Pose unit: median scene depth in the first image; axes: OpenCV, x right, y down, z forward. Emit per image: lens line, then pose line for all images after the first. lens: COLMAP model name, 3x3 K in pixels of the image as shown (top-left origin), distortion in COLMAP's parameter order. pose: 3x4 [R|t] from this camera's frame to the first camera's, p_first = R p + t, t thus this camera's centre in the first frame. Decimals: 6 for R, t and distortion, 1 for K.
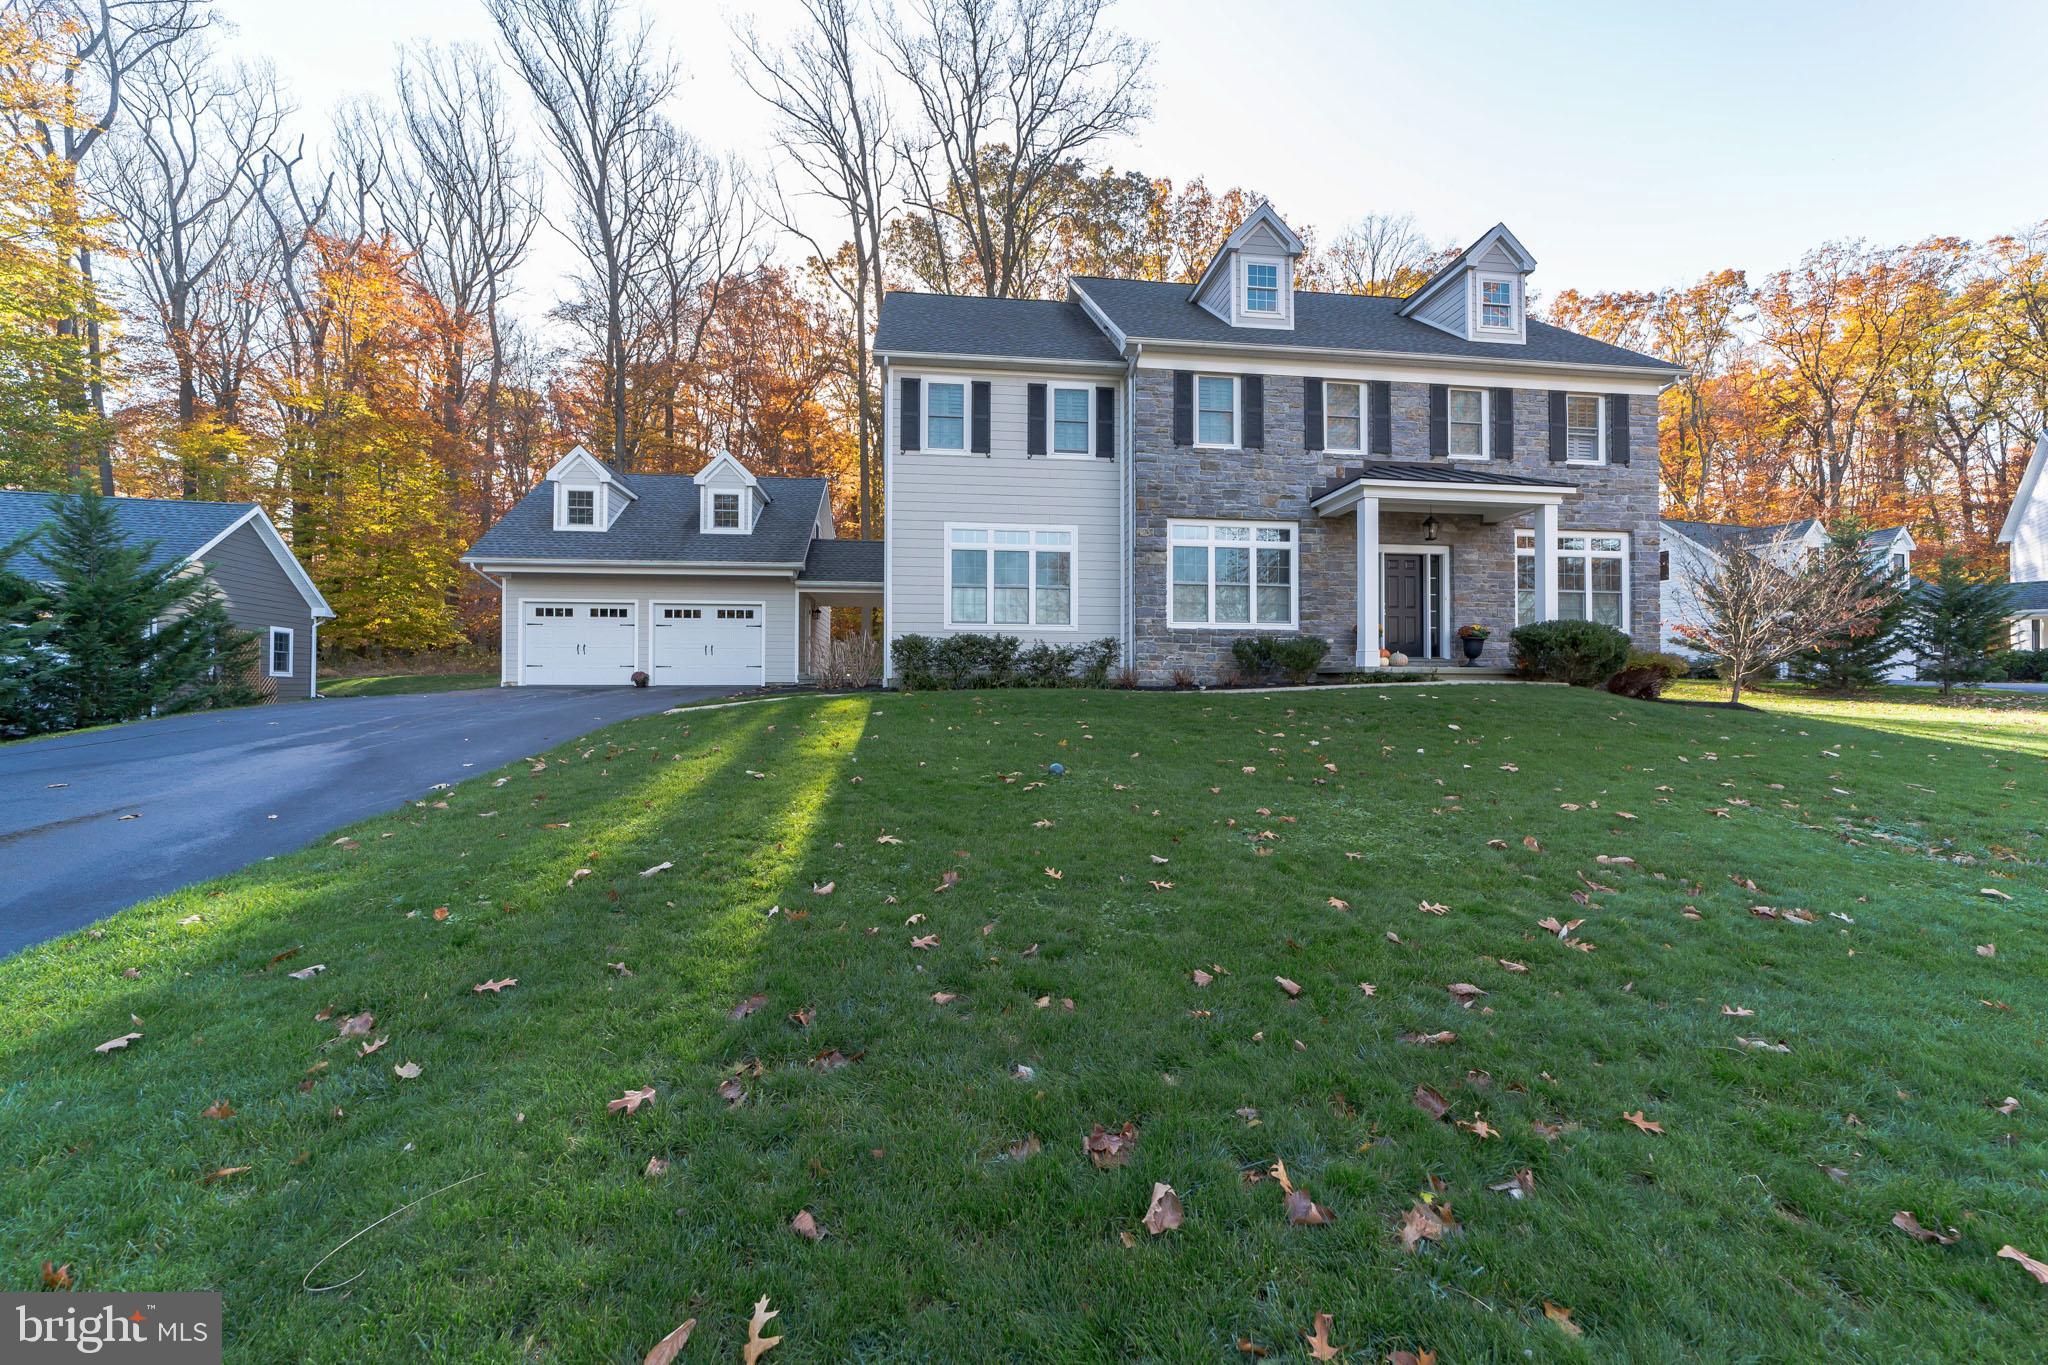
lens RADIAL K [[792.8, 0, 1034.2], [0, 792.8, 655.6], [0, 0, 1]] dist [-0.002453, 0.001046]
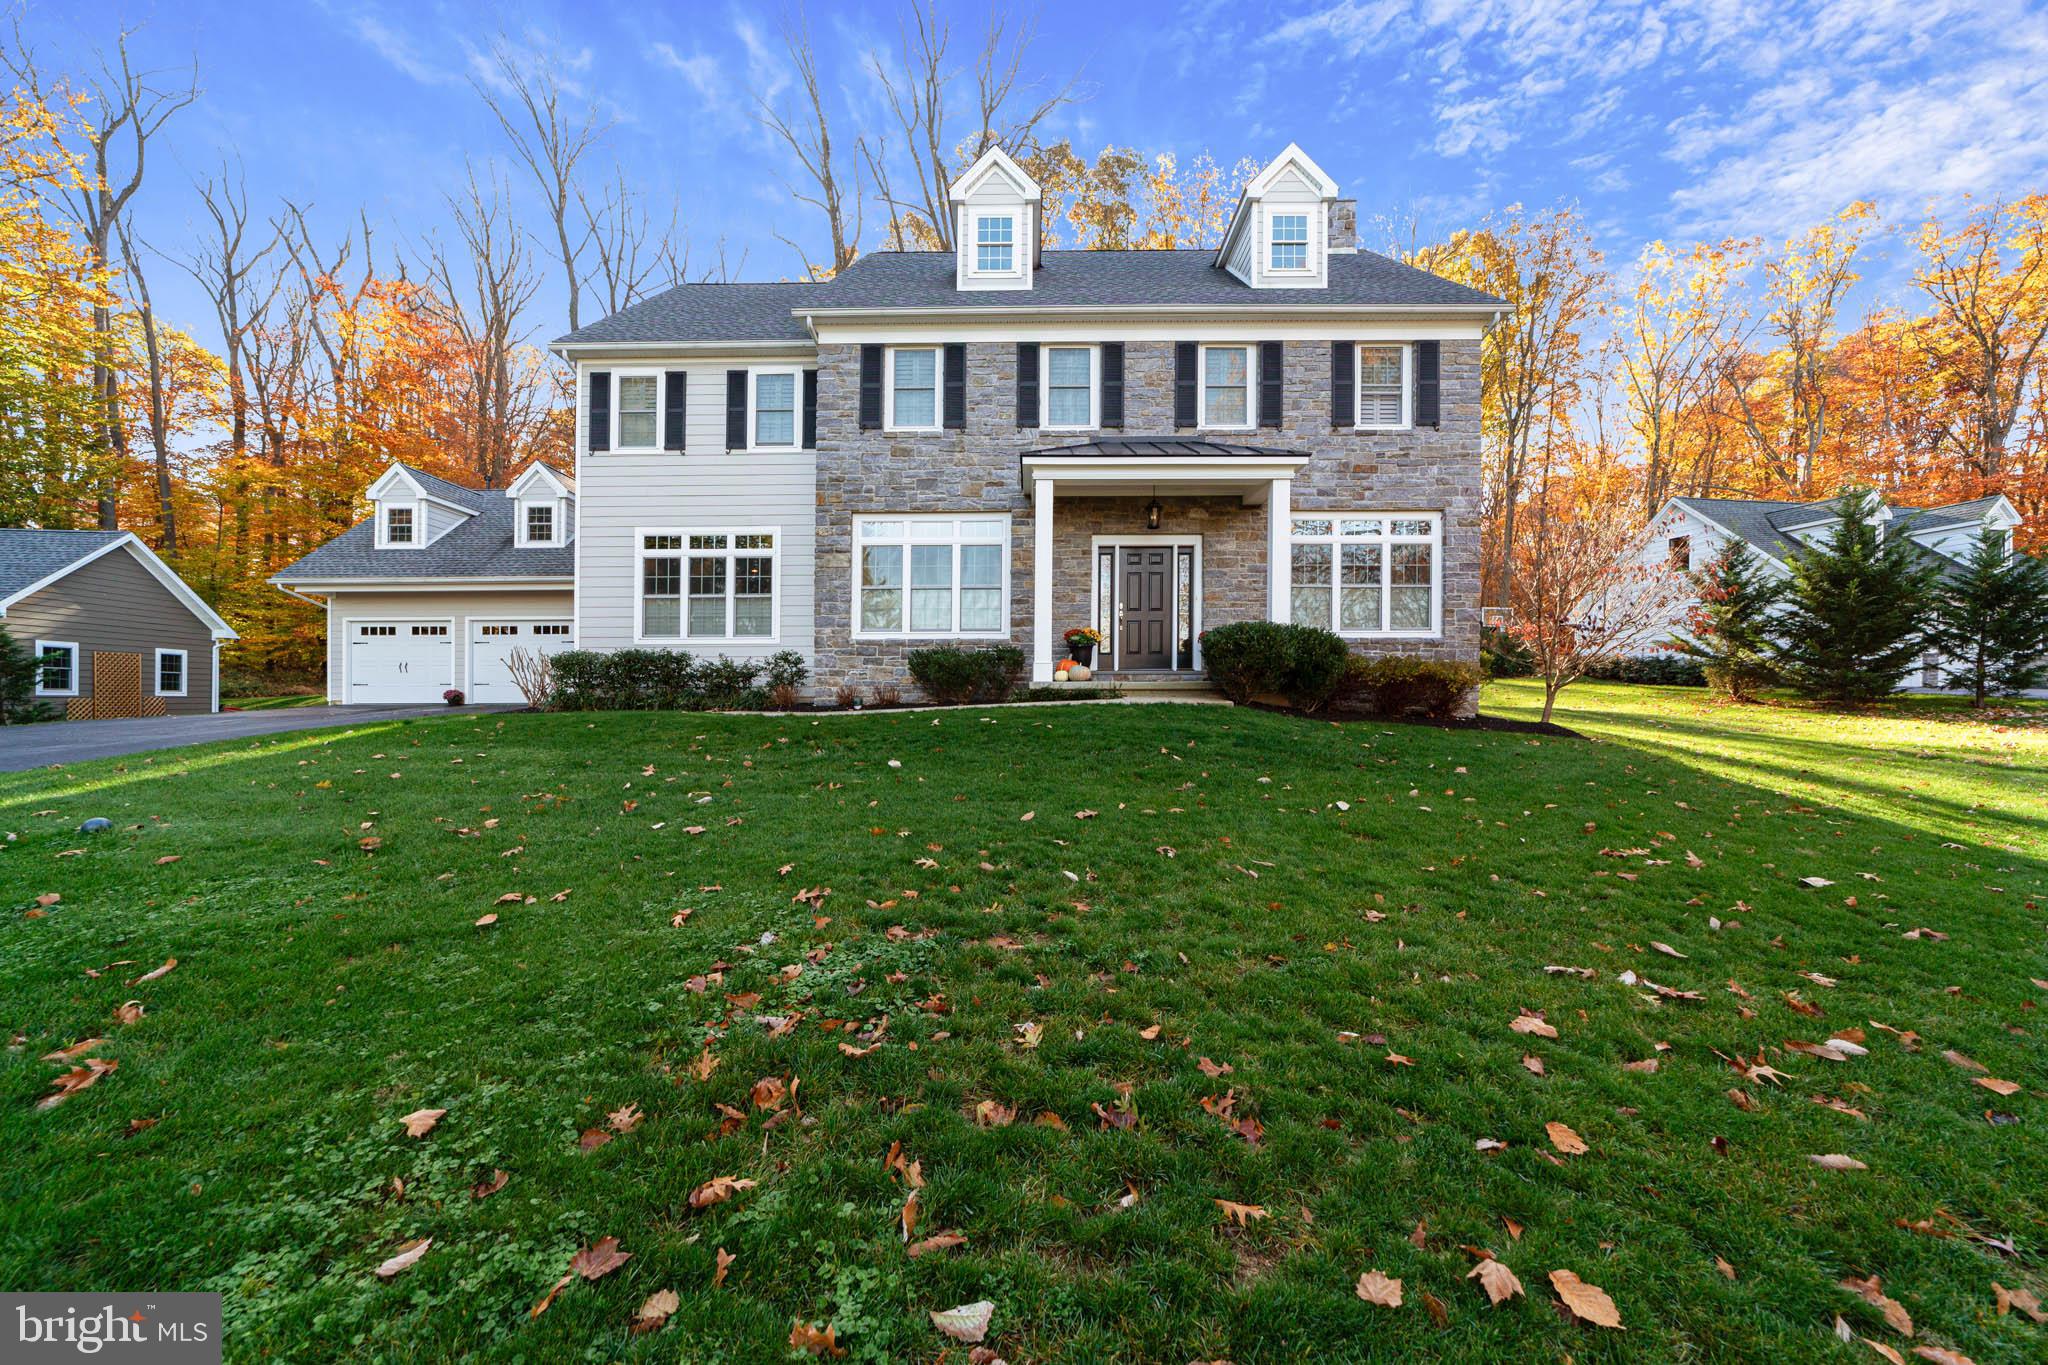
lens RADIAL K [[875.1, 0, 1012.6], [0, 875.1, 678.7], [0, 0, 1]] dist [-0.027943, -0.000326]
pose [[0.987829, -0.005685, -0.155442, 0.470357], [0.007134, 0.999936, 0.008765, 0.002057], [0.155383, -0.009767, 0.987806, 0.067336]]
